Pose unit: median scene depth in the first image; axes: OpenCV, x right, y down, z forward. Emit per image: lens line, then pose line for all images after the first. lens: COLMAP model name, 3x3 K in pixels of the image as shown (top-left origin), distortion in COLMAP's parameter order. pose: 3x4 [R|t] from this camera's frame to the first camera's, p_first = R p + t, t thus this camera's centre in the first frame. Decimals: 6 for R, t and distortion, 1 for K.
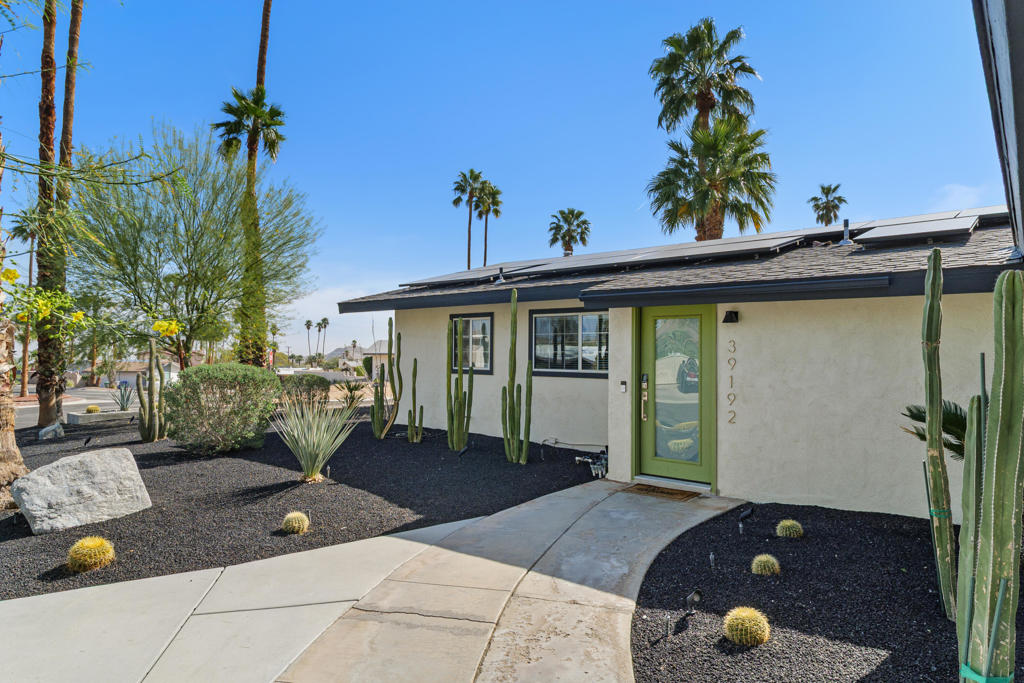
lens RADIAL K [[597.9, 0, 508.2], [0, 597.9, 336.1], [0, 0, 1]] dist [0.023918, 0.000417]
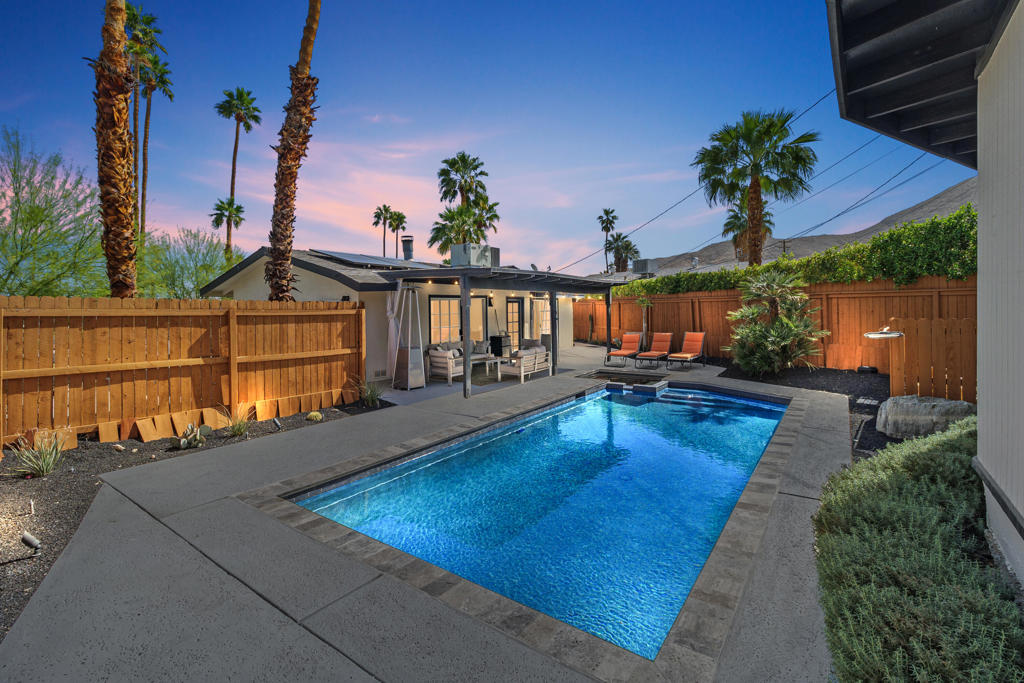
lens RADIAL K [[458.2, 0, 529.2], [0, 458.2, 304.3], [0, 0, 1]] dist [-0.001038, -0.000168]
pose [[0.997722, -0.013028, 0.066190, 0.449939], [0.011276, 0.999578, 0.026774, -0.034575], [-0.066510, -0.025966, 0.997448, -0.616332]]
